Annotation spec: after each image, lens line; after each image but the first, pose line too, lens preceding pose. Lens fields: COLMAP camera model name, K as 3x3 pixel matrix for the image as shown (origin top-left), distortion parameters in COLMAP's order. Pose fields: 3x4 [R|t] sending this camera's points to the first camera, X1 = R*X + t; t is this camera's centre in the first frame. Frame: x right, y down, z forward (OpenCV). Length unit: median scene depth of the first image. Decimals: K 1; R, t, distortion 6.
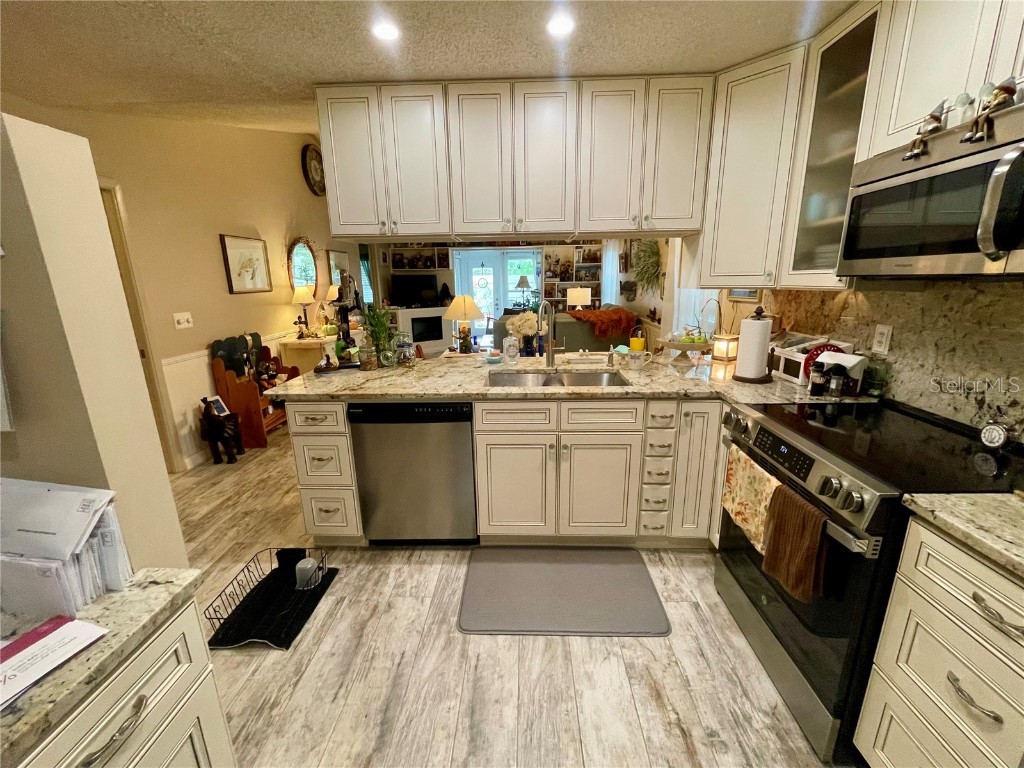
lens RADIAL K [[415.4, 0, 509.8], [0, 415.4, 385.5], [0, 0, 1]] dist [-0.001201, -0.000112]
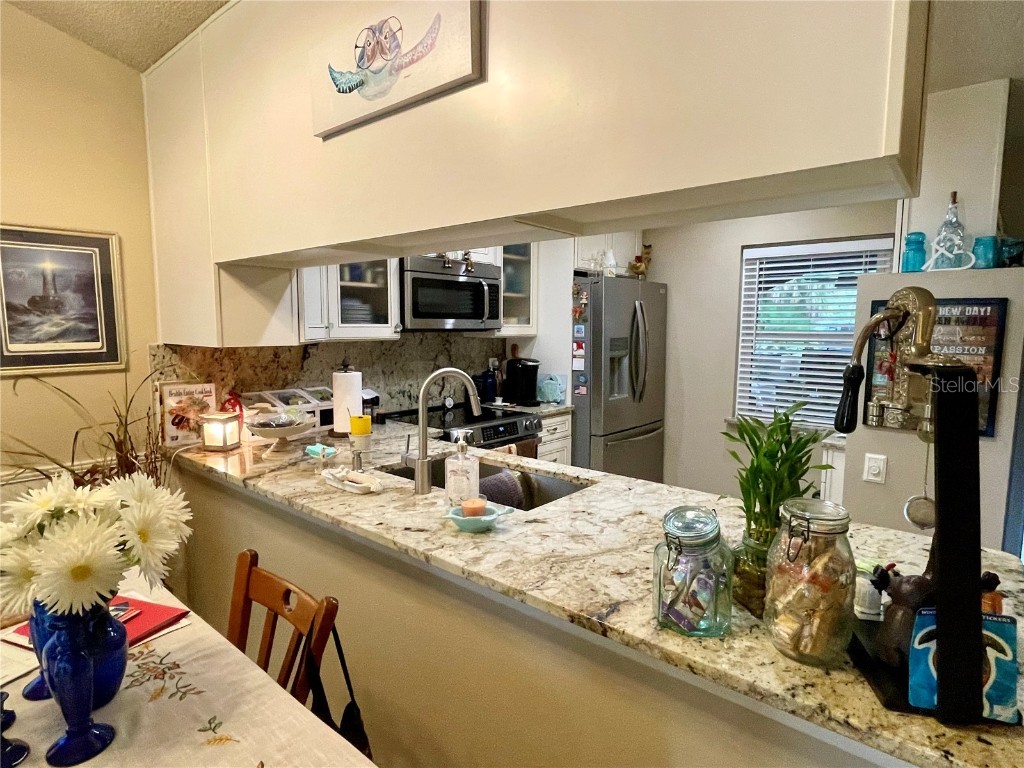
lens RADIAL K [[553.7, 0, 512.1], [0, 553.7, 382.4], [0, 0, 1]] dist [0.000032, -0.000007]
pose [[-0.781725, -0.052140, 0.621440, -0.733468], [0.160804, 0.945948, 0.281647, -0.625890], [-0.602535, 0.320101, -0.731086, 2.453757]]
